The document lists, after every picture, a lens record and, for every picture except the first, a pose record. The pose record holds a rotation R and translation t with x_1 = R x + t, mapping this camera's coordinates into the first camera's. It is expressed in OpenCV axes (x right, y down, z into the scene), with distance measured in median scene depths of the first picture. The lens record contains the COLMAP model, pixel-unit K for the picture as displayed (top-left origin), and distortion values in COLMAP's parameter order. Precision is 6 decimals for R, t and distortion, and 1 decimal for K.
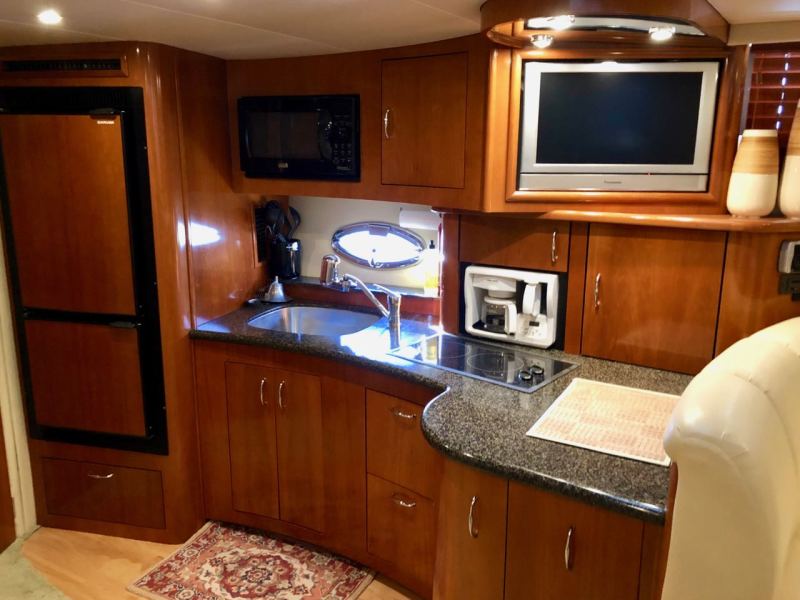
lens RADIAL K [[693.5, 0, 397.5], [0, 693.5, 306.7], [0, 0, 1]] dist [0.025417, 0.007895]
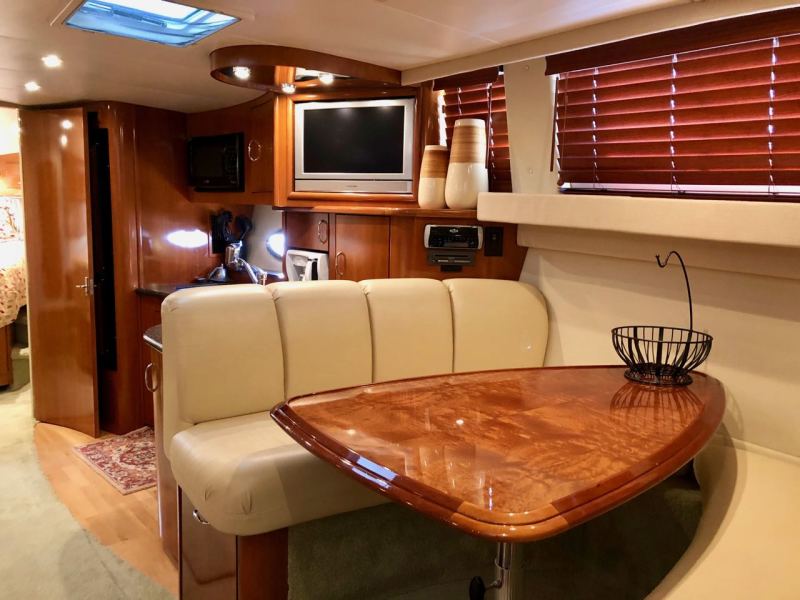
lens RADIAL K [[693.5, 0, 399.4], [0, 693.5, 304.3], [0, 0, 1]] dist [0.025417, 0.007895]
pose [[0.923282, 0.067861, -0.378080, 0.821212], [-0.110690, 0.989522, -0.092699, 0.147689], [0.367828, 0.127437, 0.921120, -0.168045]]
